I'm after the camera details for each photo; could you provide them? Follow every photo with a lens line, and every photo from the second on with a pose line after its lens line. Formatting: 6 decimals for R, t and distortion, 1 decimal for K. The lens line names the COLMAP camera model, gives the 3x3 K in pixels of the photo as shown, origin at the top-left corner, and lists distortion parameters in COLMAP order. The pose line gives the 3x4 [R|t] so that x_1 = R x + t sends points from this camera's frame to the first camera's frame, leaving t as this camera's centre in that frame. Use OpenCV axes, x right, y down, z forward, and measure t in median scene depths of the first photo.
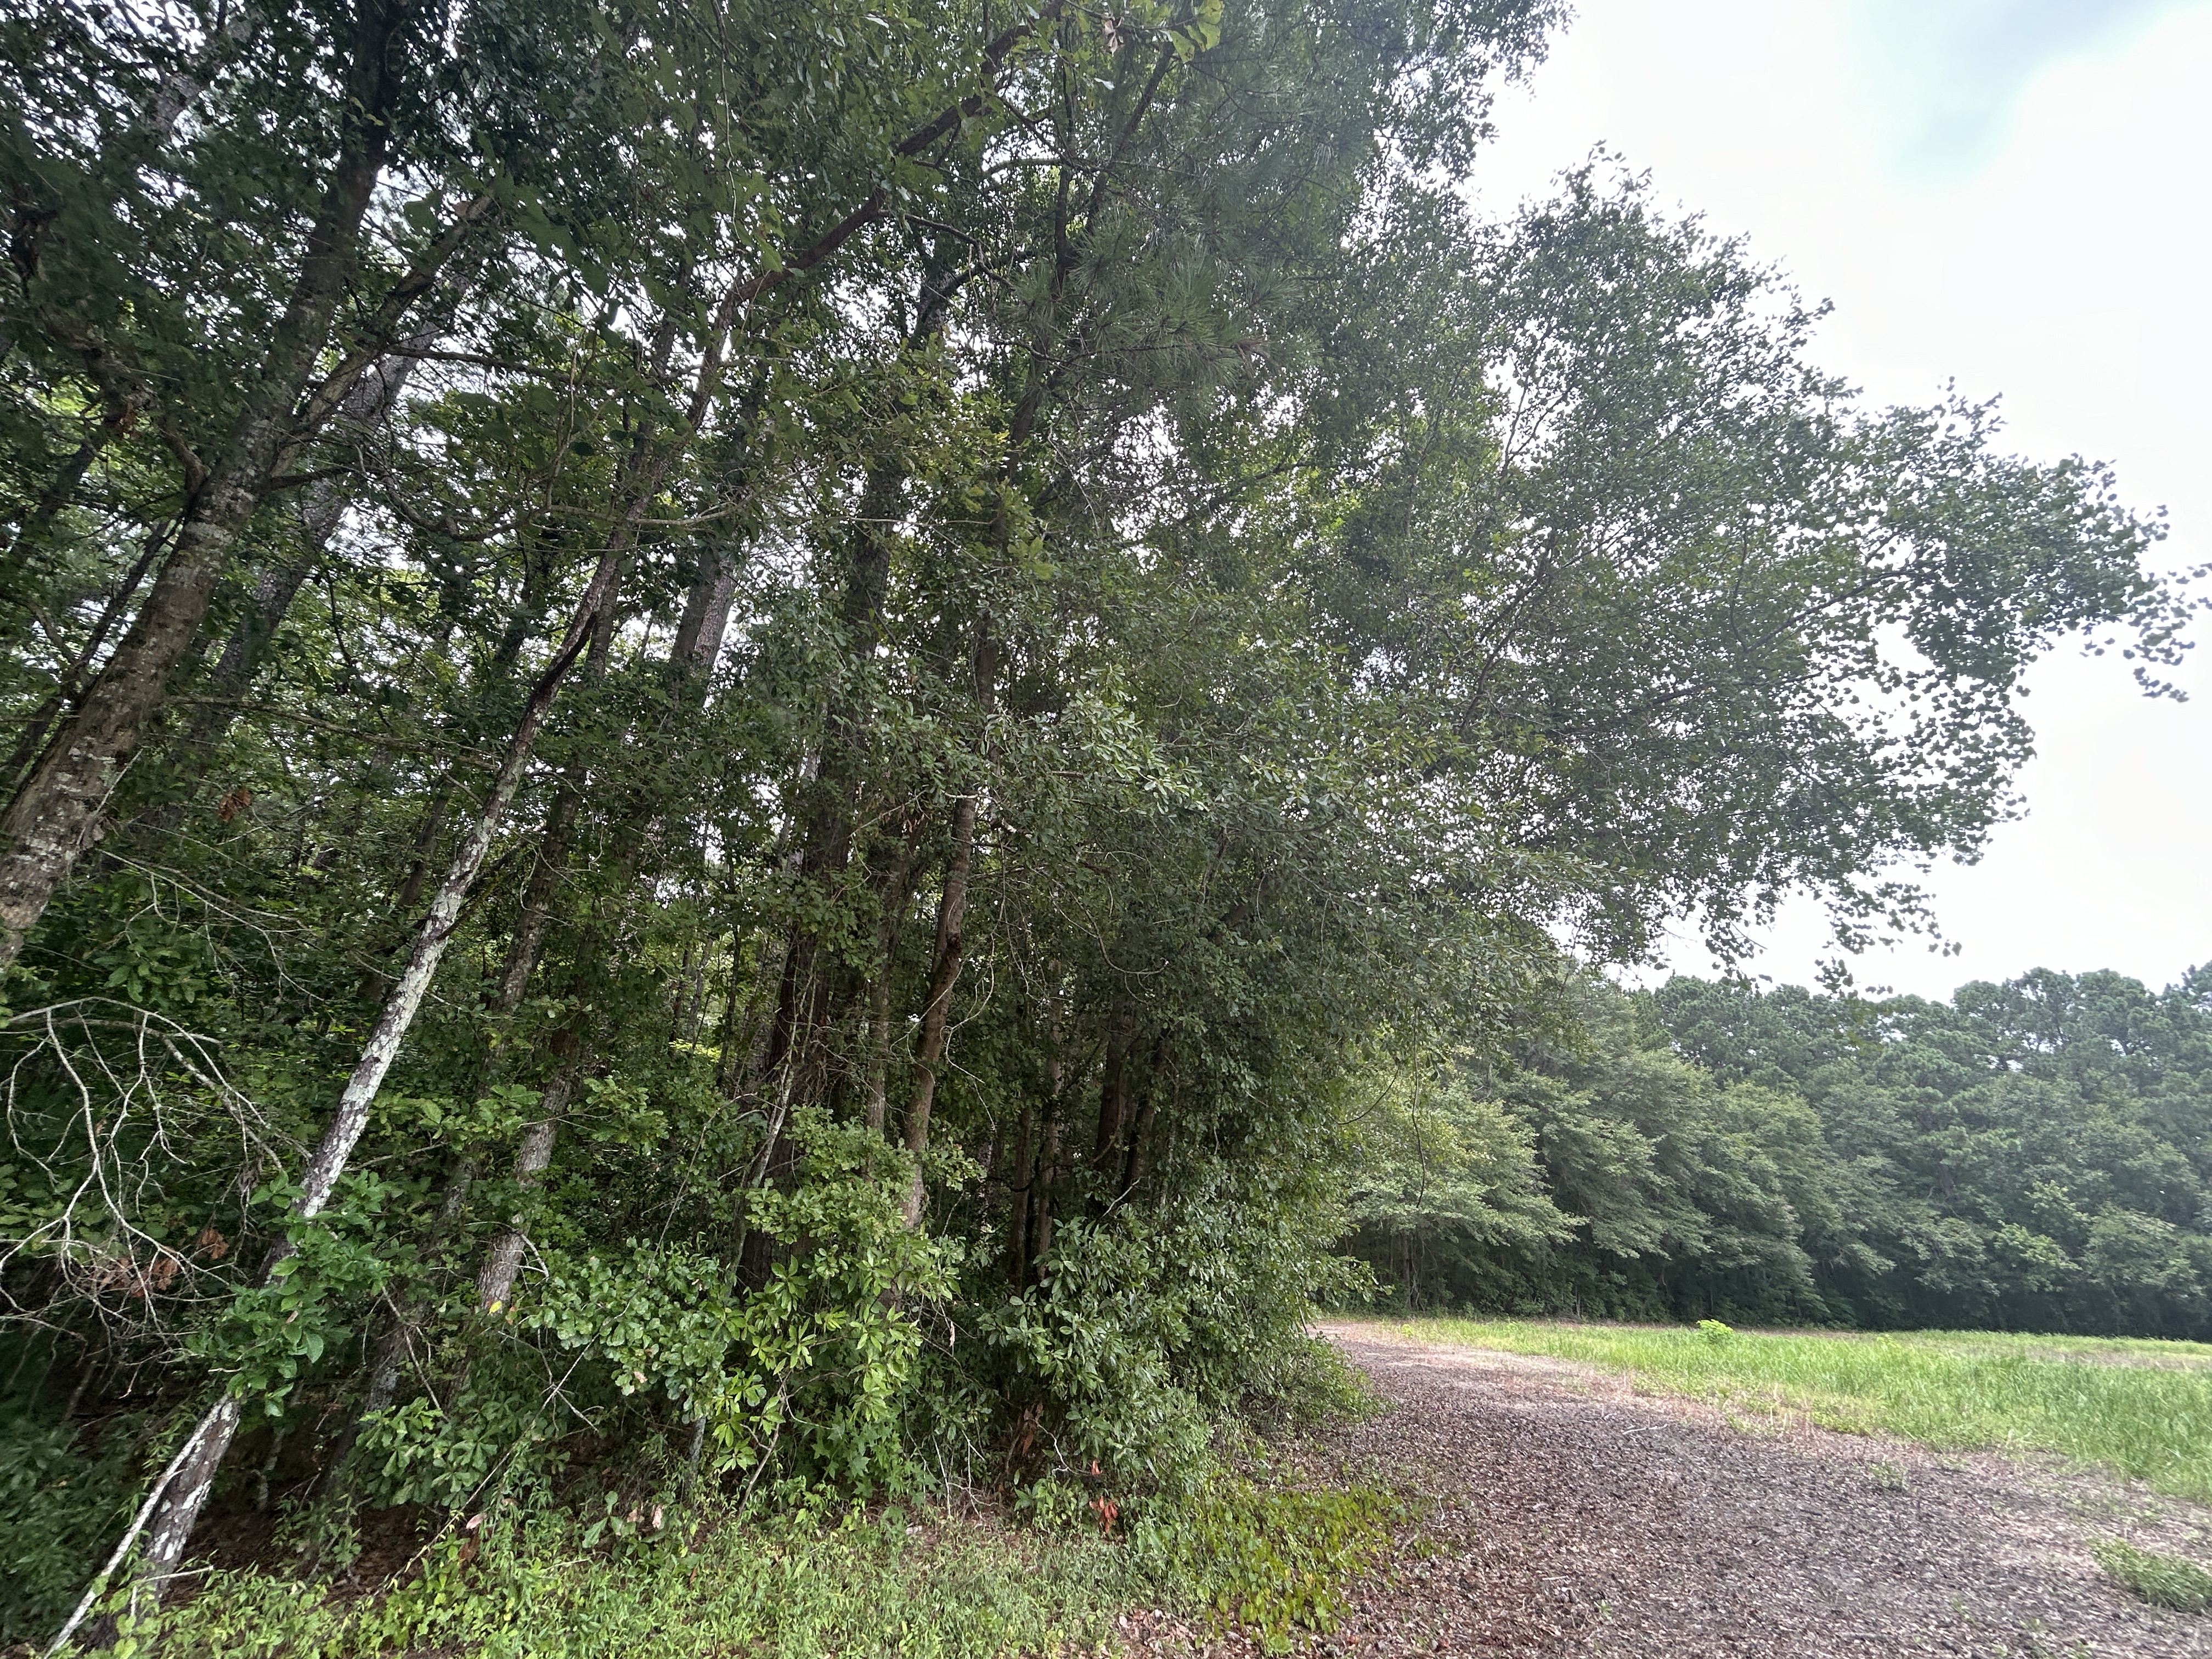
lens RADIAL K [[890.4, 0, 1117.0], [0, 890.4, 834.5], [0, 0, 1]] dist [0.002512, 0.000872]
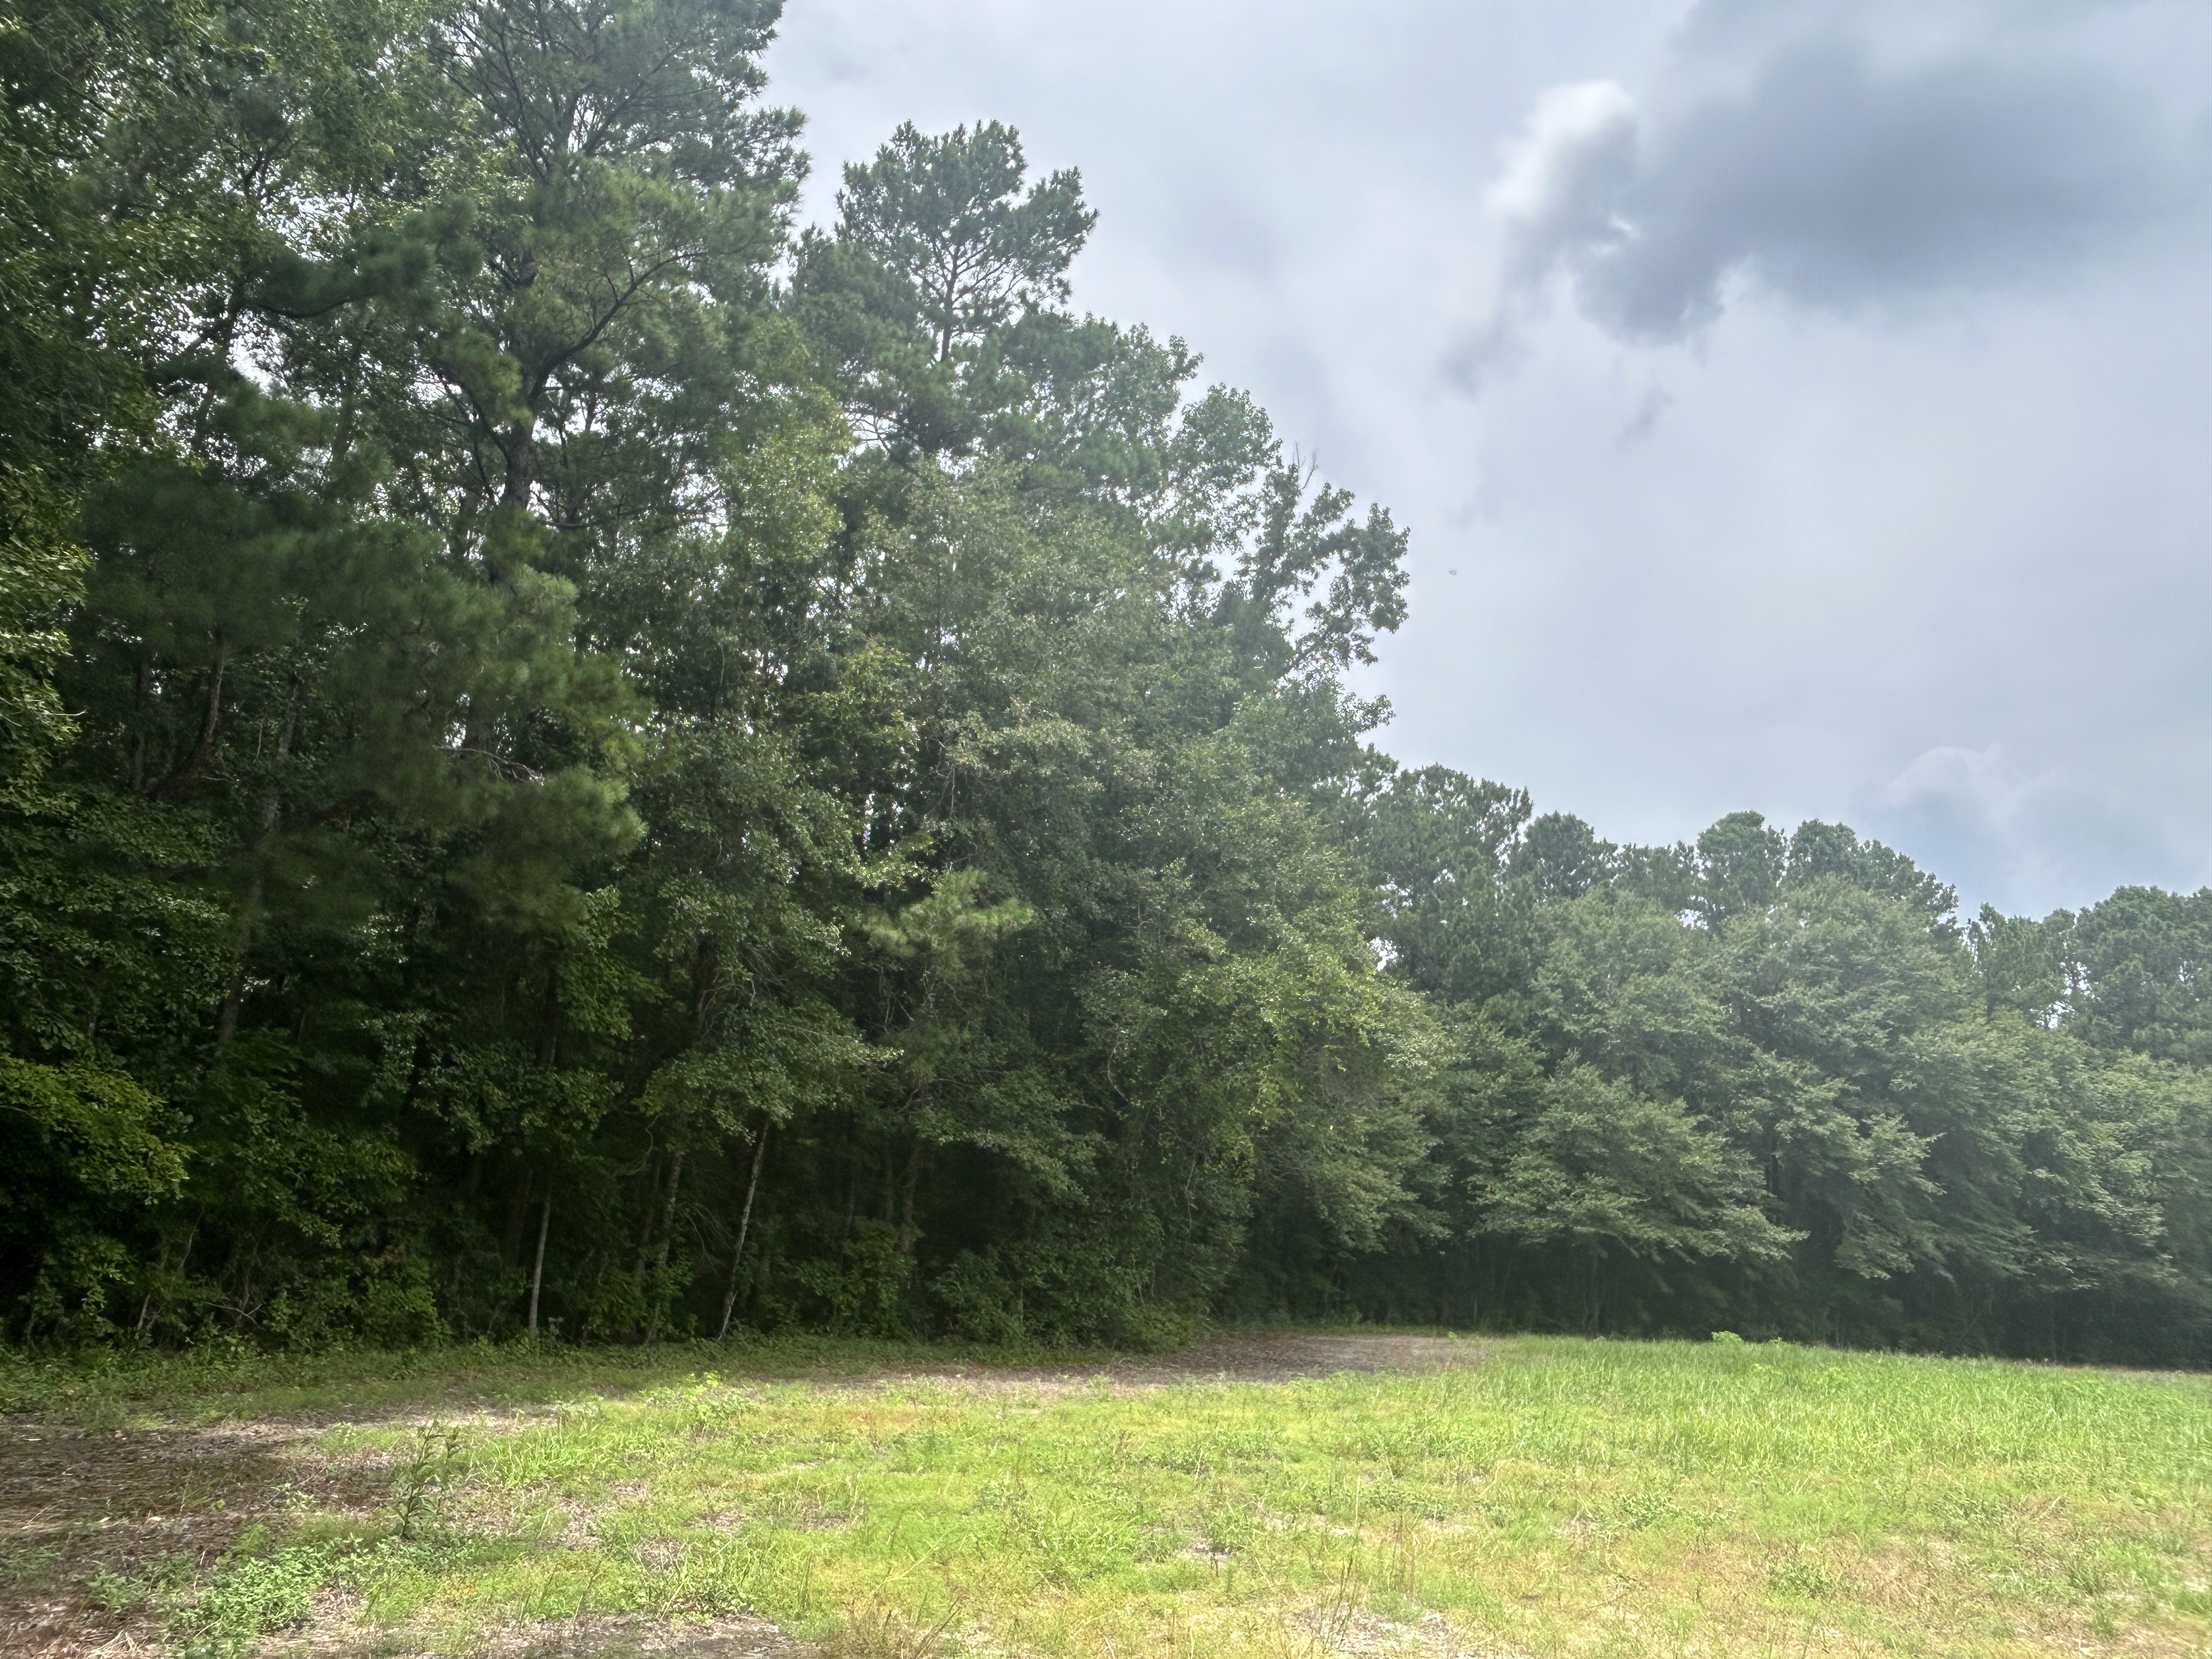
lens RADIAL K [[1562.7, 0, 1109.5], [0, 1562.7, 828.3], [0, 0, 1]] dist [0.025823, -0.021030]
pose [[0.979537, -0.045222, -0.196118, 0.196754], [0.077043, 0.984461, 0.157799, -0.218314], [0.185934, -0.169679, 0.967800, -0.466233]]
